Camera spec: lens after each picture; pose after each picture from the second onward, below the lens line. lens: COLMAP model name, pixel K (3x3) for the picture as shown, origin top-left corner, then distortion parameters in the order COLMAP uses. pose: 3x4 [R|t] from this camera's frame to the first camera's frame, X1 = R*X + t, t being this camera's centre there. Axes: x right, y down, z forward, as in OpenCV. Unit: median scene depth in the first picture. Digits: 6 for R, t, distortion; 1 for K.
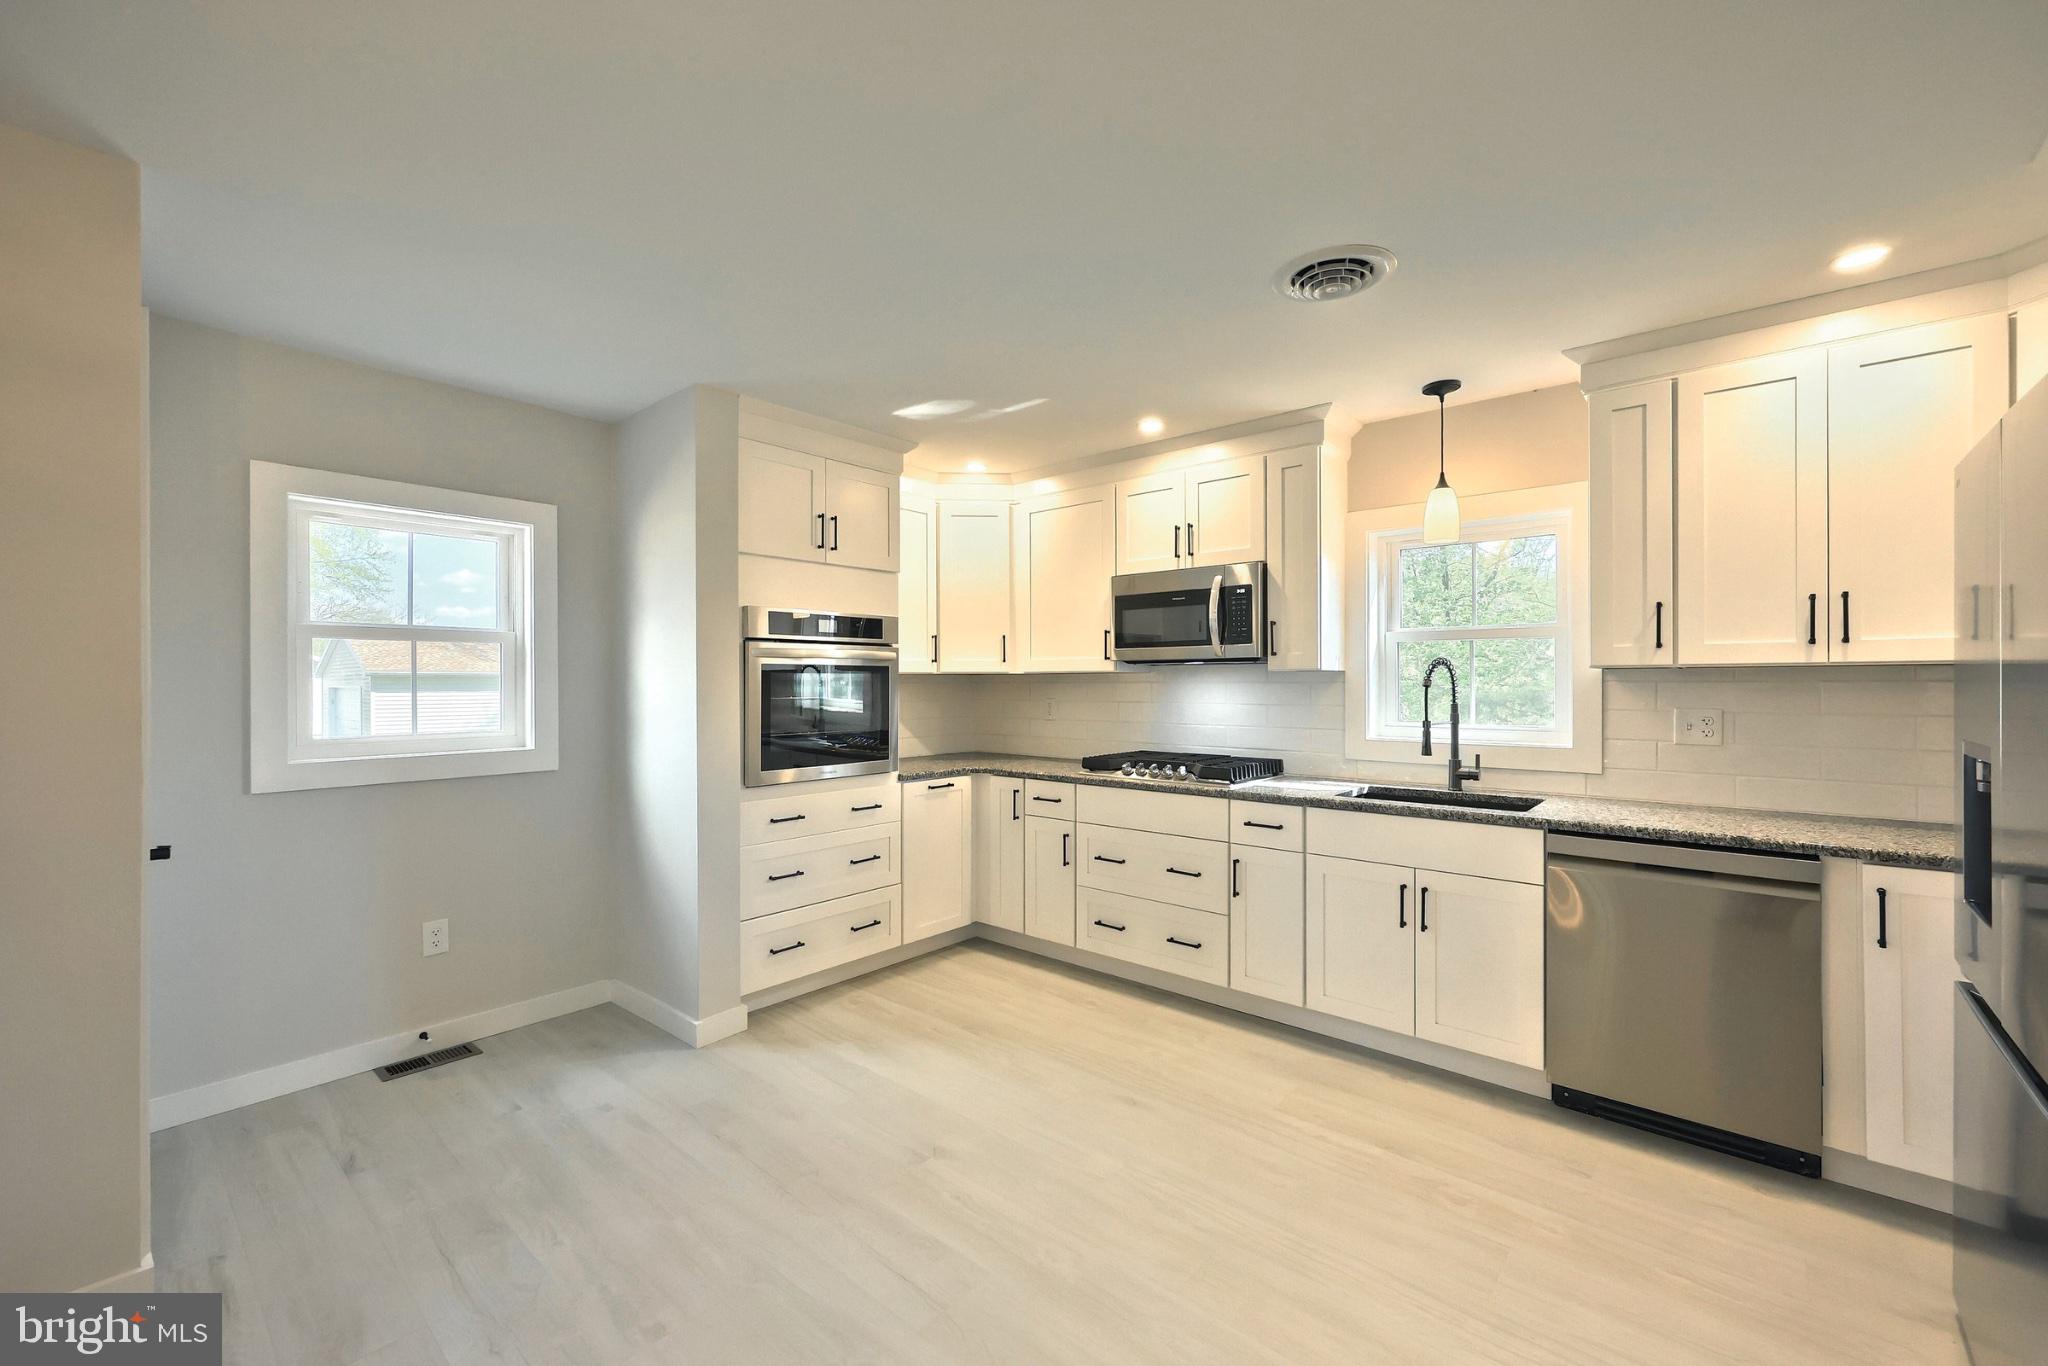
lens RADIAL K [[833.1, 0, 1017.3], [0, 833.1, 677.9], [0, 0, 1]] dist [-0.004740, 0.000057]
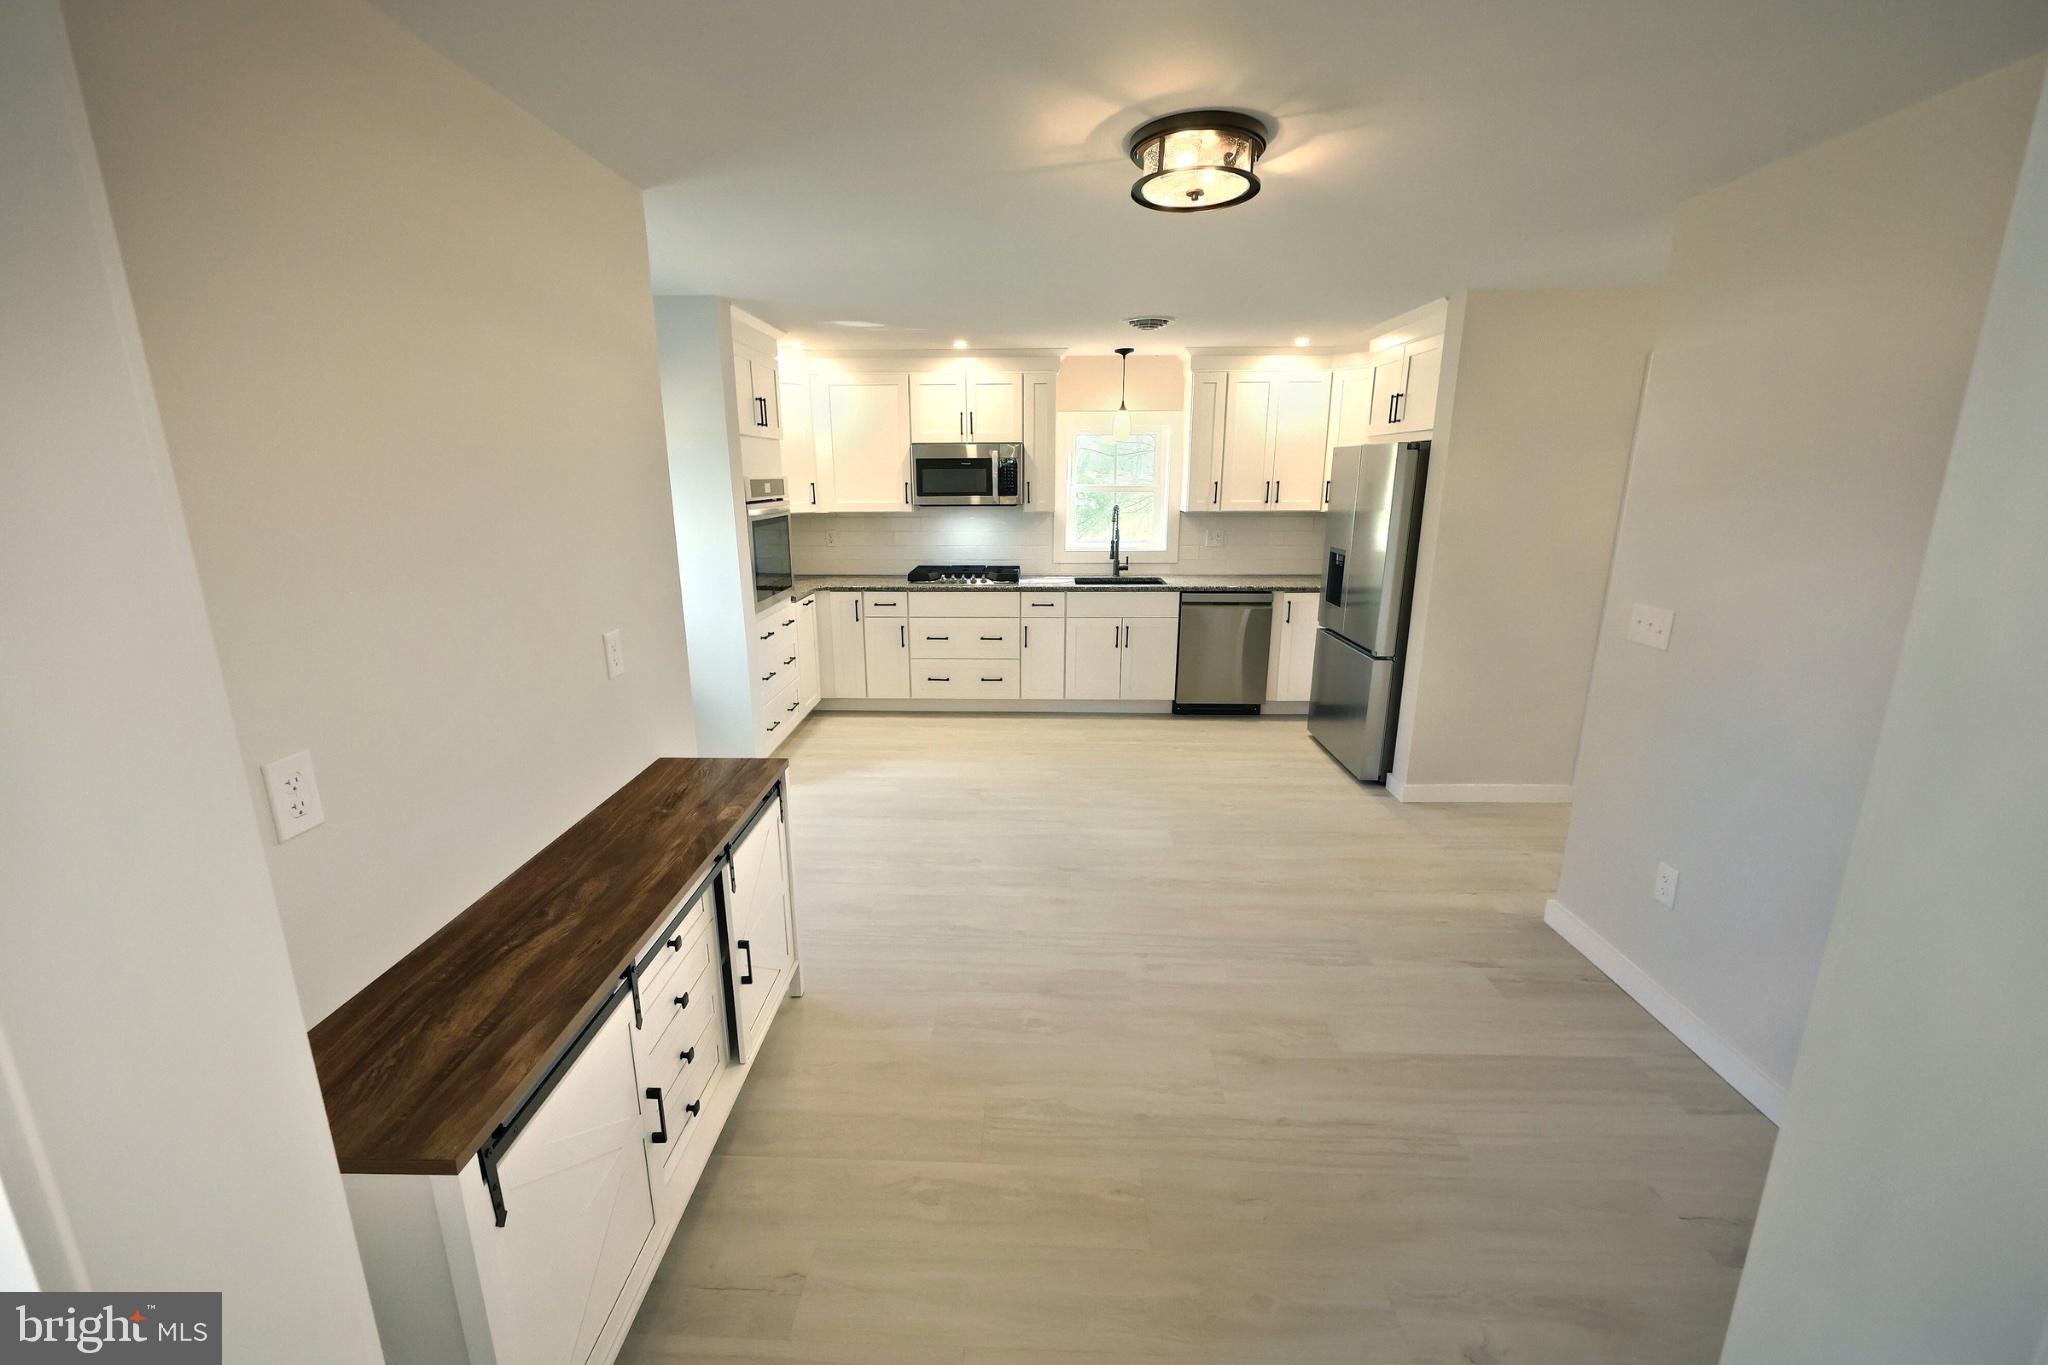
lens RADIAL K [[836.0, 0, 1009.7], [0, 836.0, 697.8], [0, 0, 1]] dist [0.000783, 0.000072]
pose [[0.763099, -0.168344, 0.623971, -0.818739], [-0.002174, 0.964805, 0.262959, -0.090067], [-0.646278, -0.202020, 0.735876, -0.273325]]
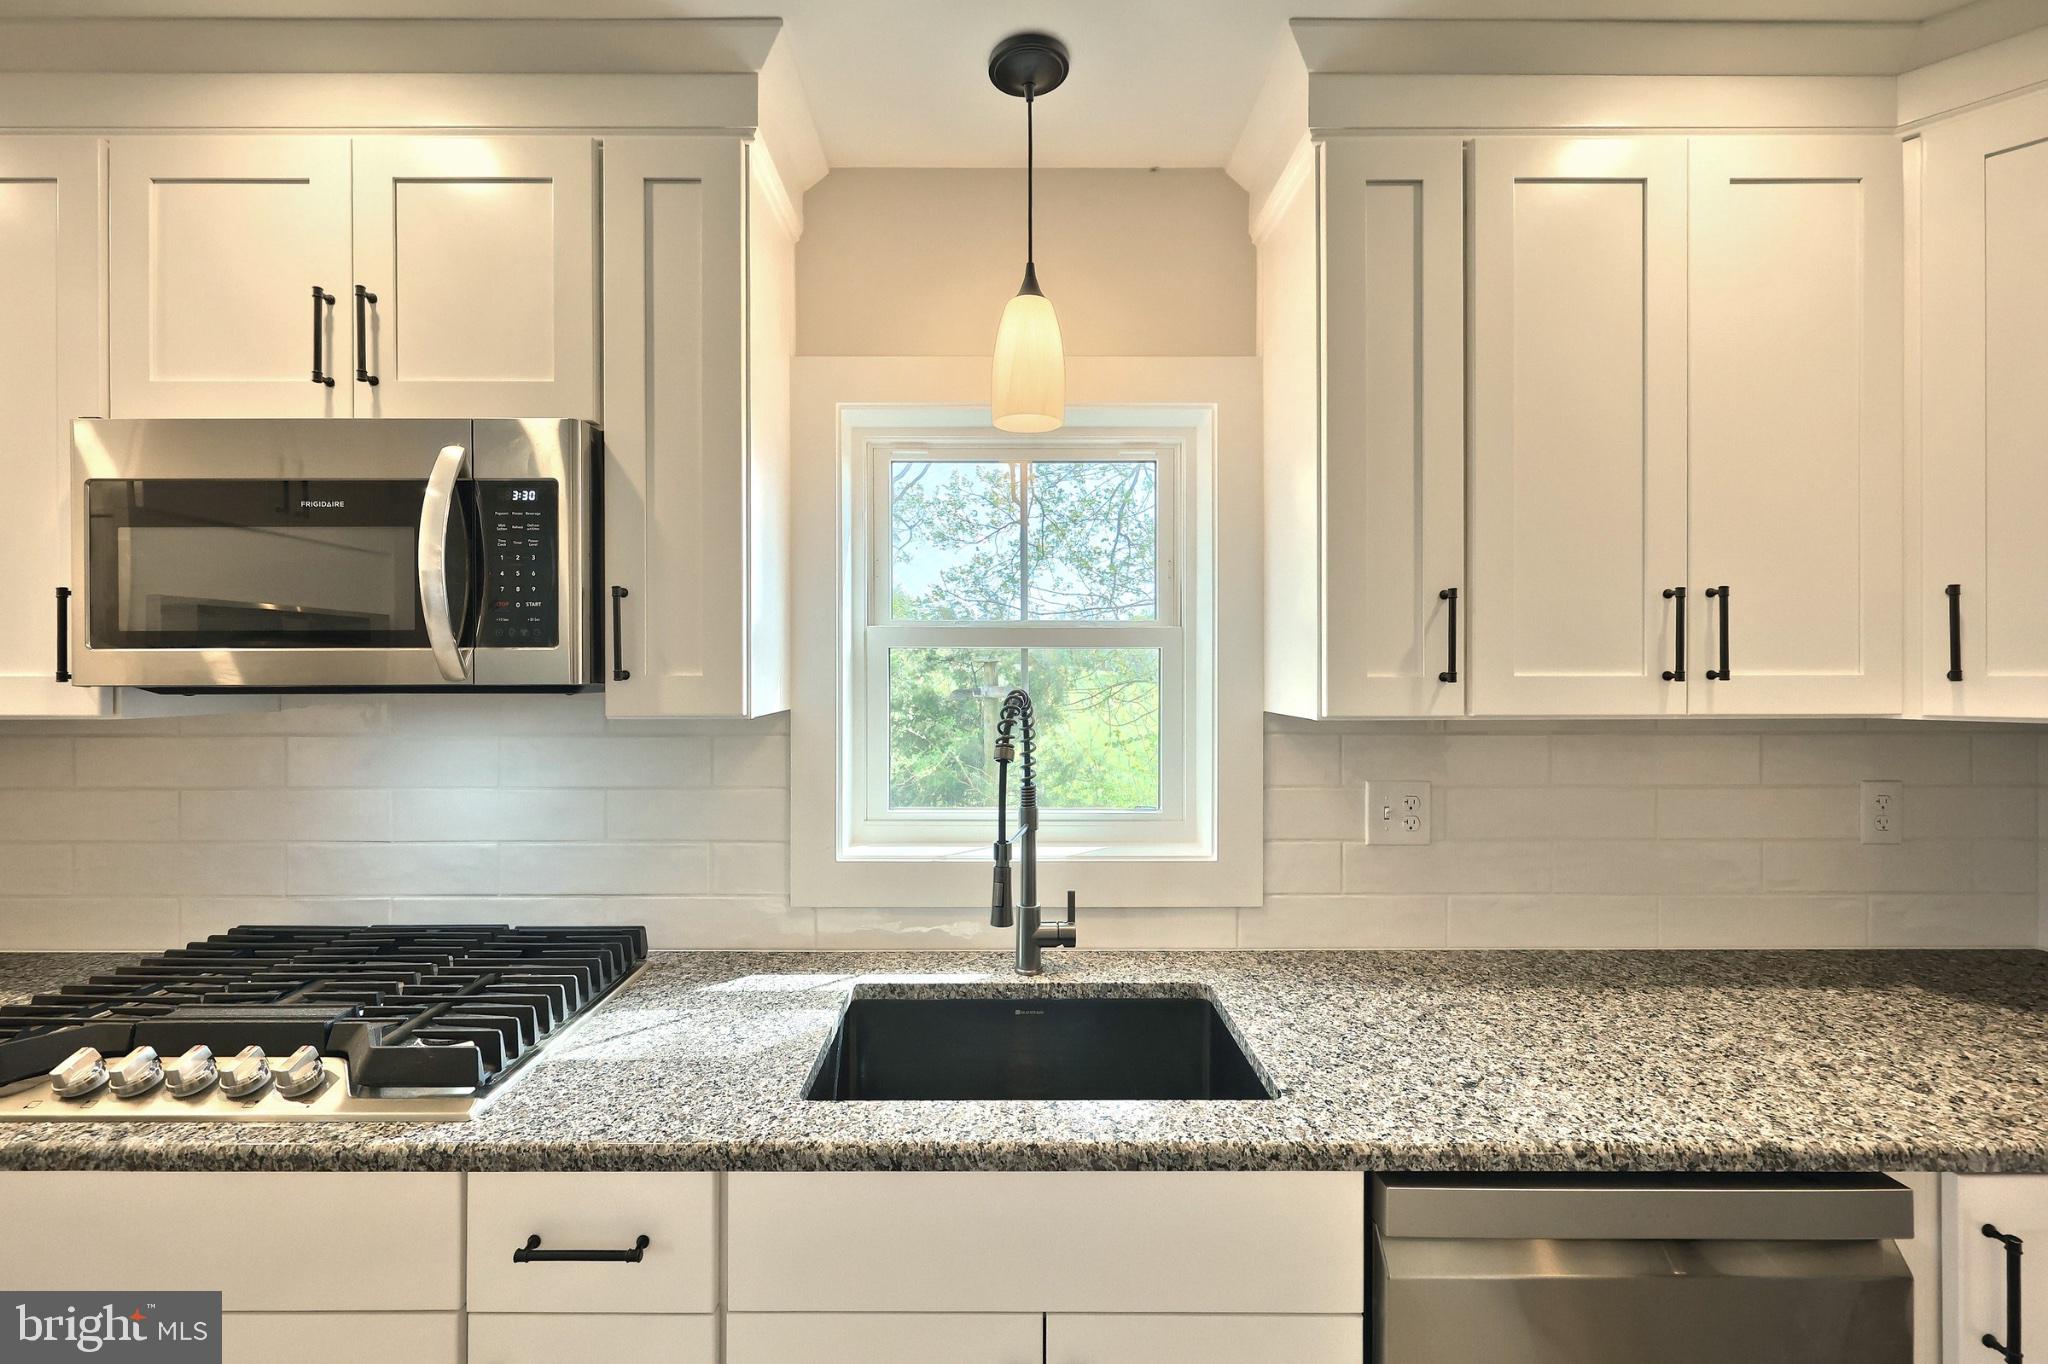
lens RADIAL K [[811.1, 0, 989.4], [0, 811.1, 673.6], [0, 0, 1]] dist [0.002056, 0.000210]
pose [[0.752397, -0.003980, 0.658698, 0.192994], [-0.005231, 0.999914, 0.012016, -0.034707], [-0.658689, -0.012486, 0.752312, 0.619592]]
